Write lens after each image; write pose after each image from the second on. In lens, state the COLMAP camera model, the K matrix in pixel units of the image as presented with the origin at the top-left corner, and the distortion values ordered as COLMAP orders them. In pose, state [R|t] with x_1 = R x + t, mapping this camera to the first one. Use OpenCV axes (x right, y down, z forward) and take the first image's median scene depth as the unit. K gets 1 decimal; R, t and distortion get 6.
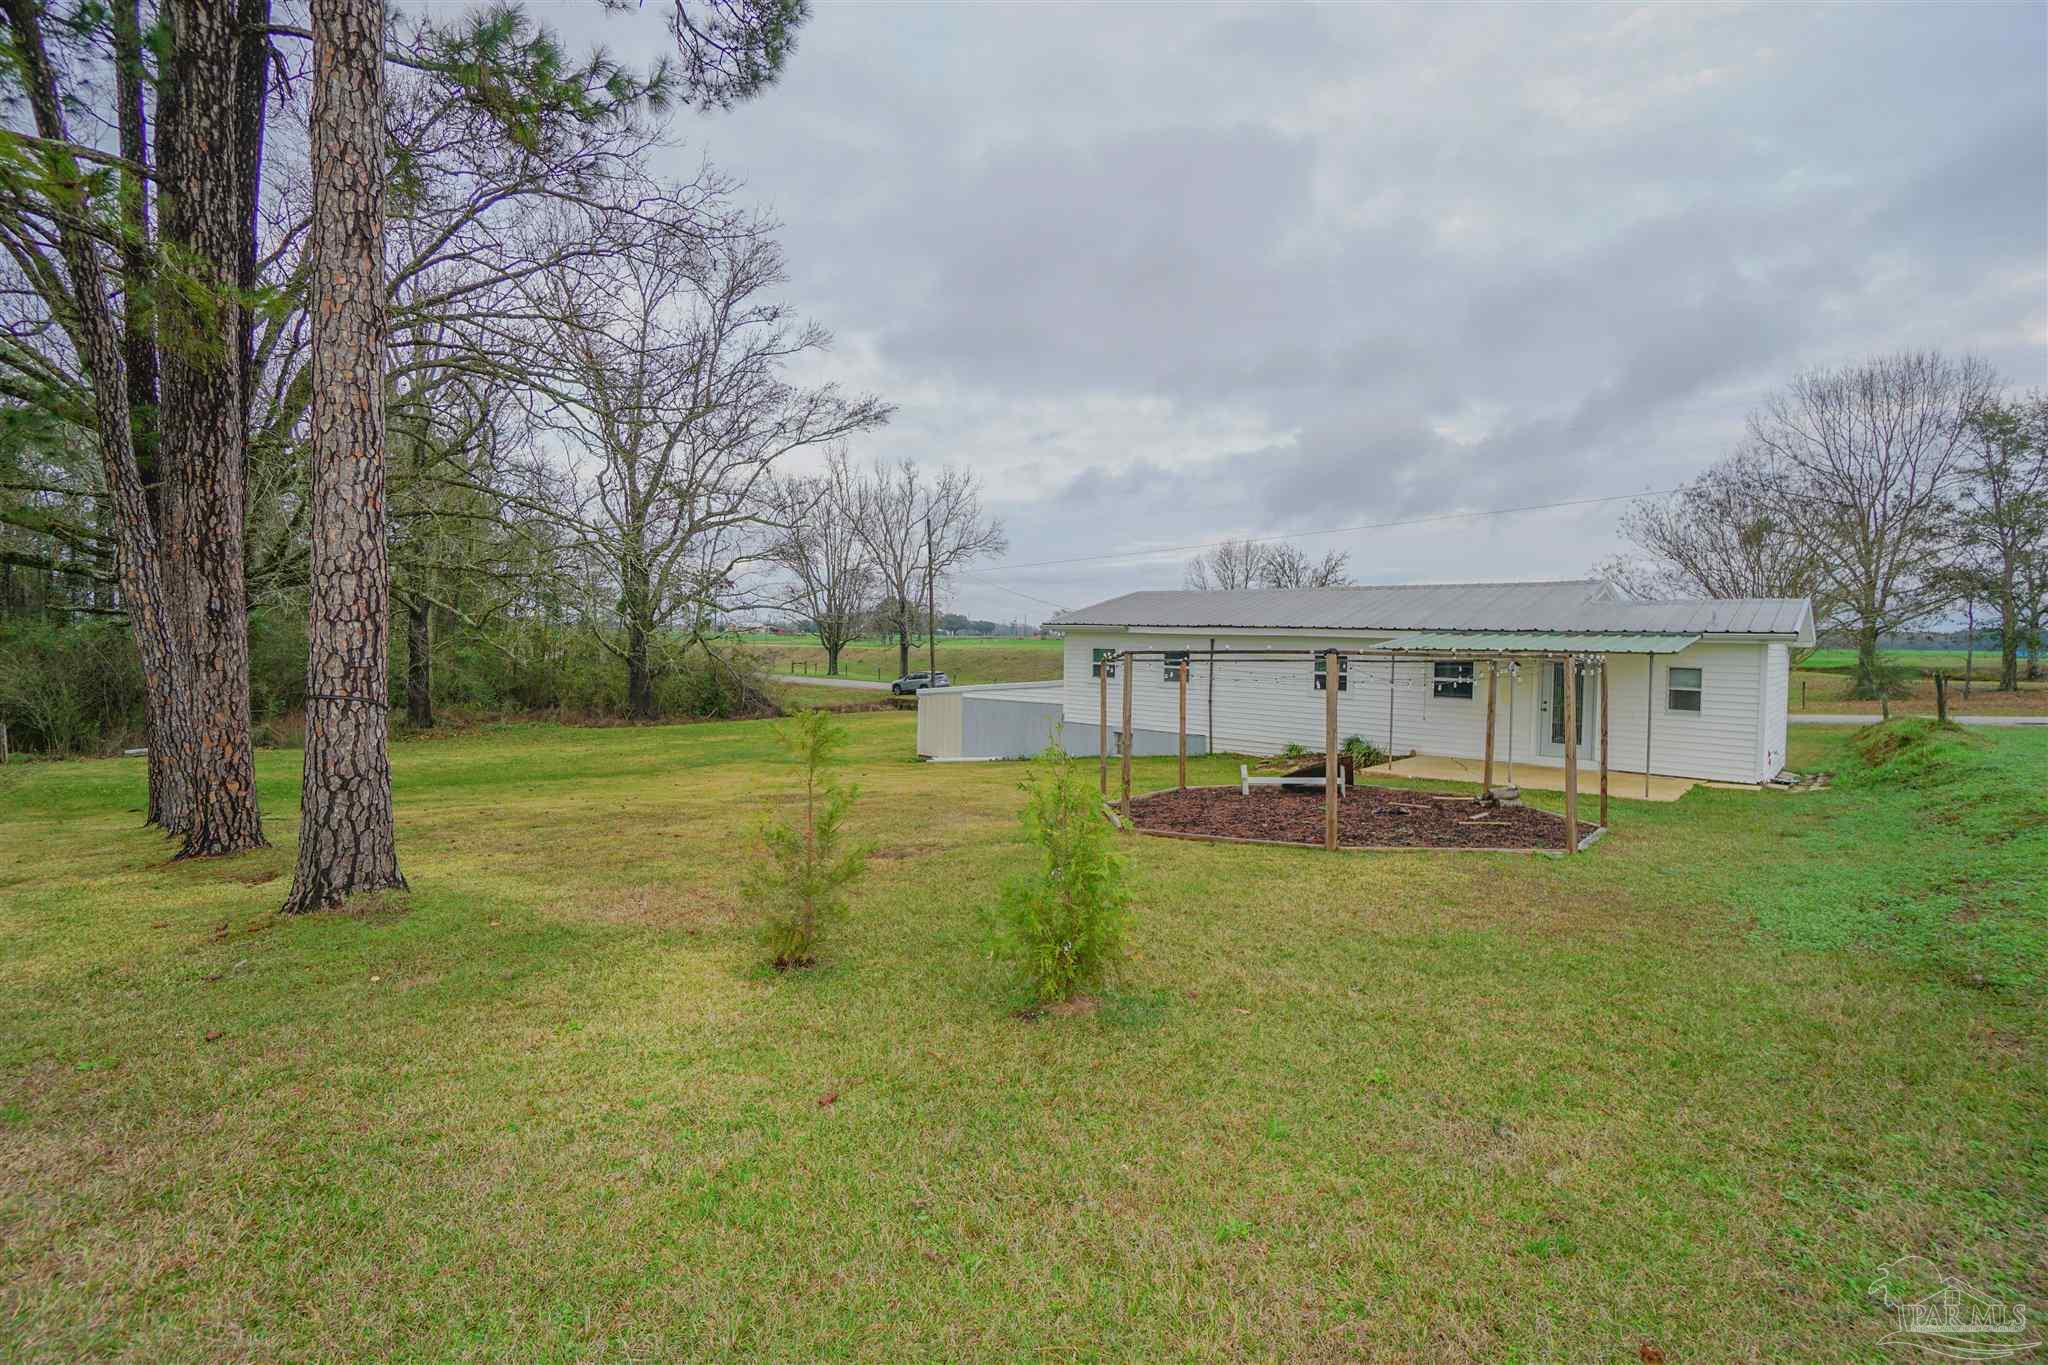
lens RADIAL K [[906.5, 0, 1018.5], [0, 906.5, 647.1], [0, 0, 1]] dist [-0.057184, 0.021787]
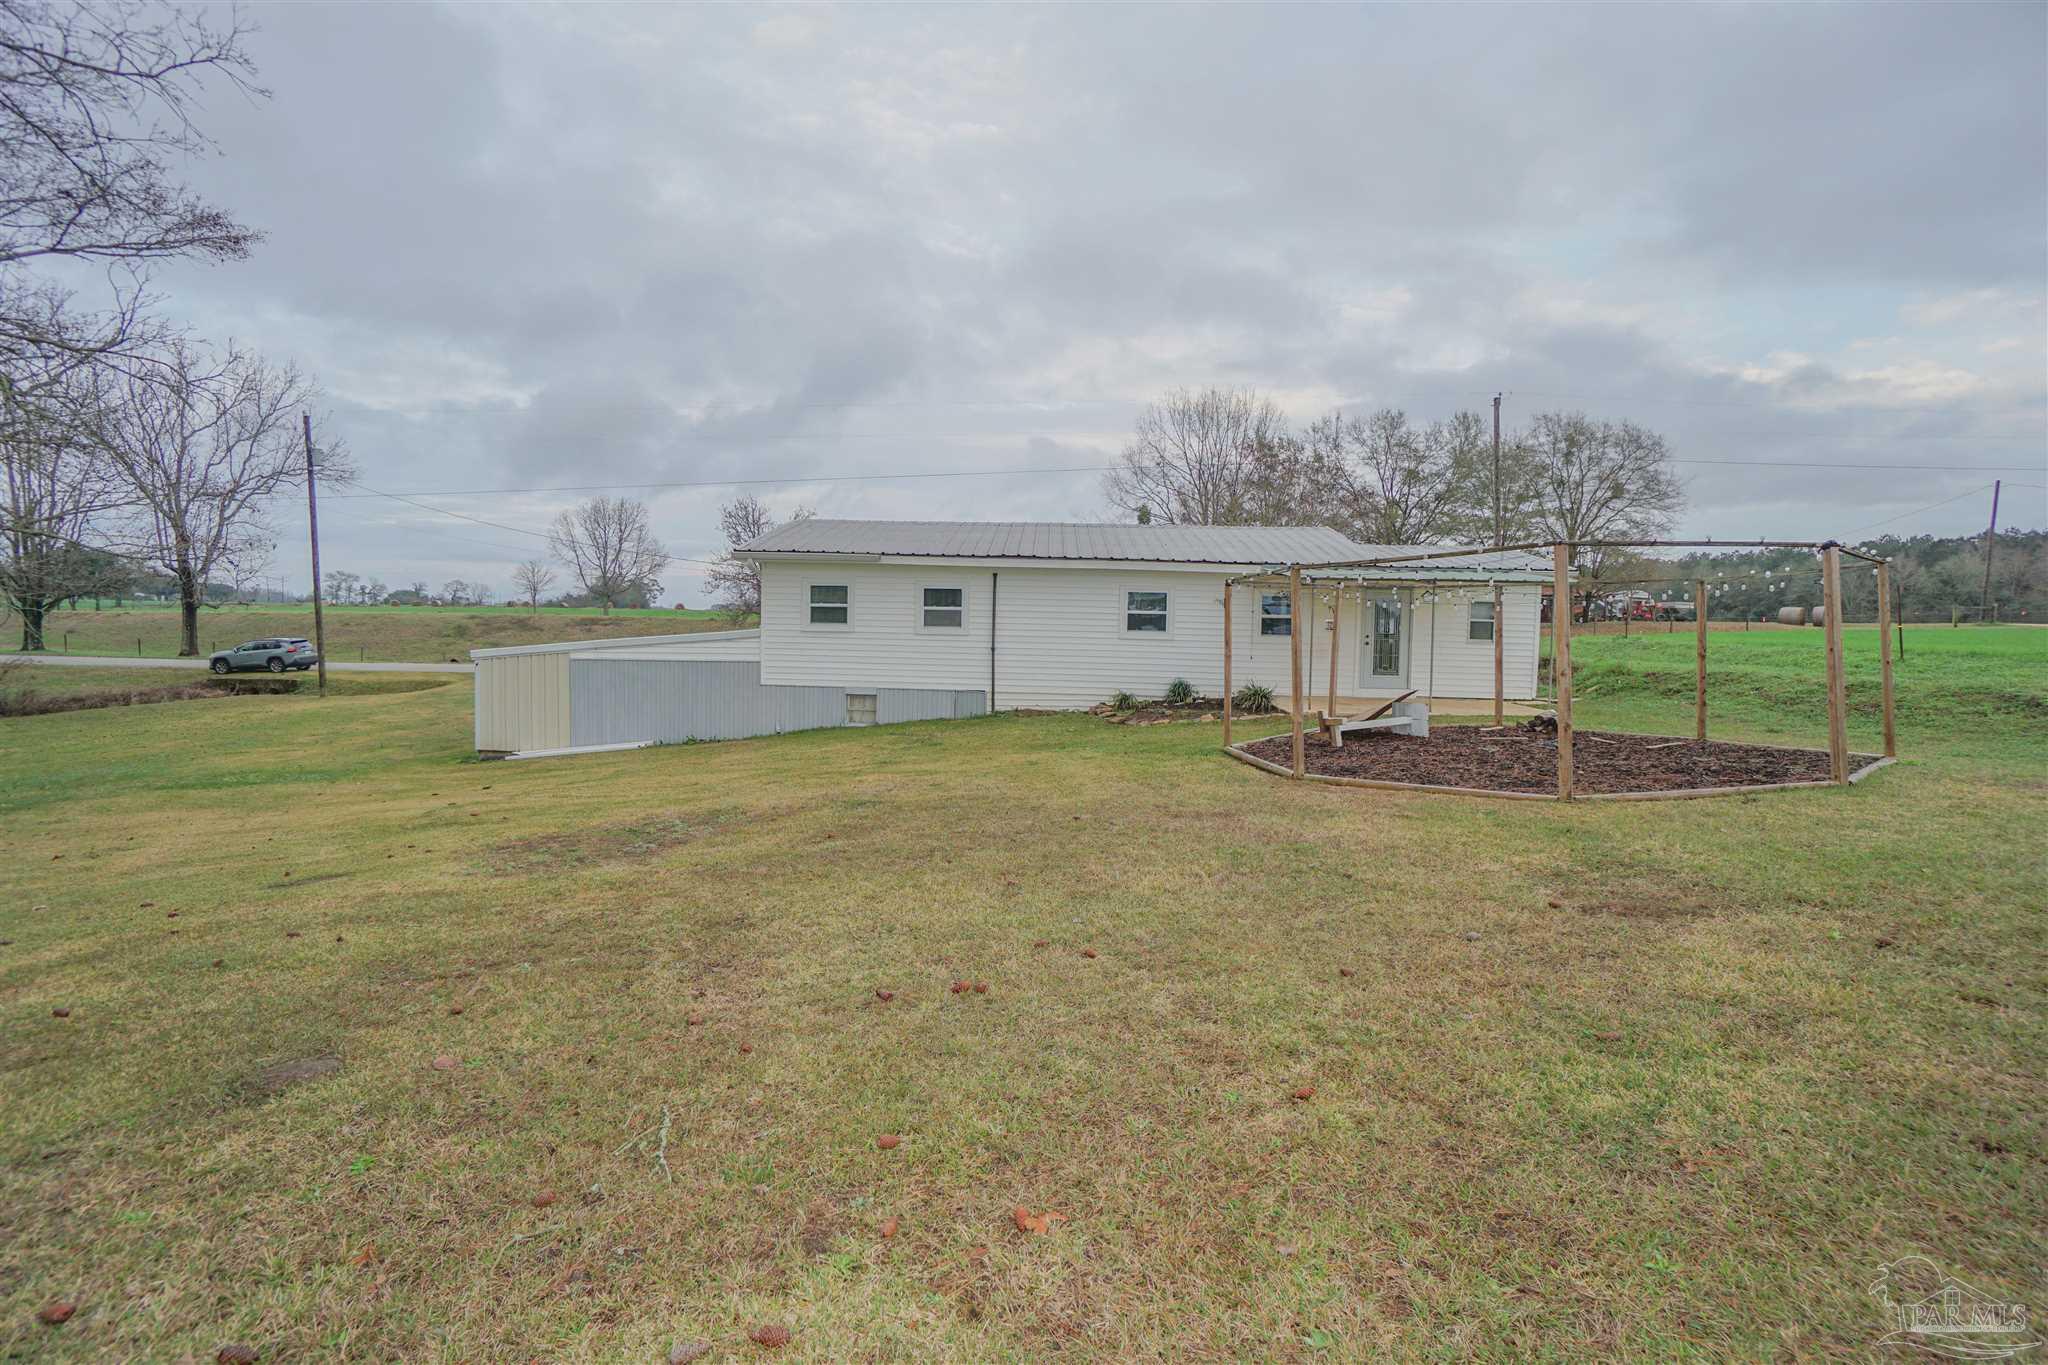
lens RADIAL K [[906.5, 0, 1018.5], [0, 906.5, 647.1], [0, 0, 1]] dist [-0.057184, 0.021787]
pose [[0.771565, -0.021527, 0.635786, -0.248559], [-0.000628, 0.999401, 0.034600, 0.025454], [-0.636150, -0.027096, 0.771090, 0.301832]]
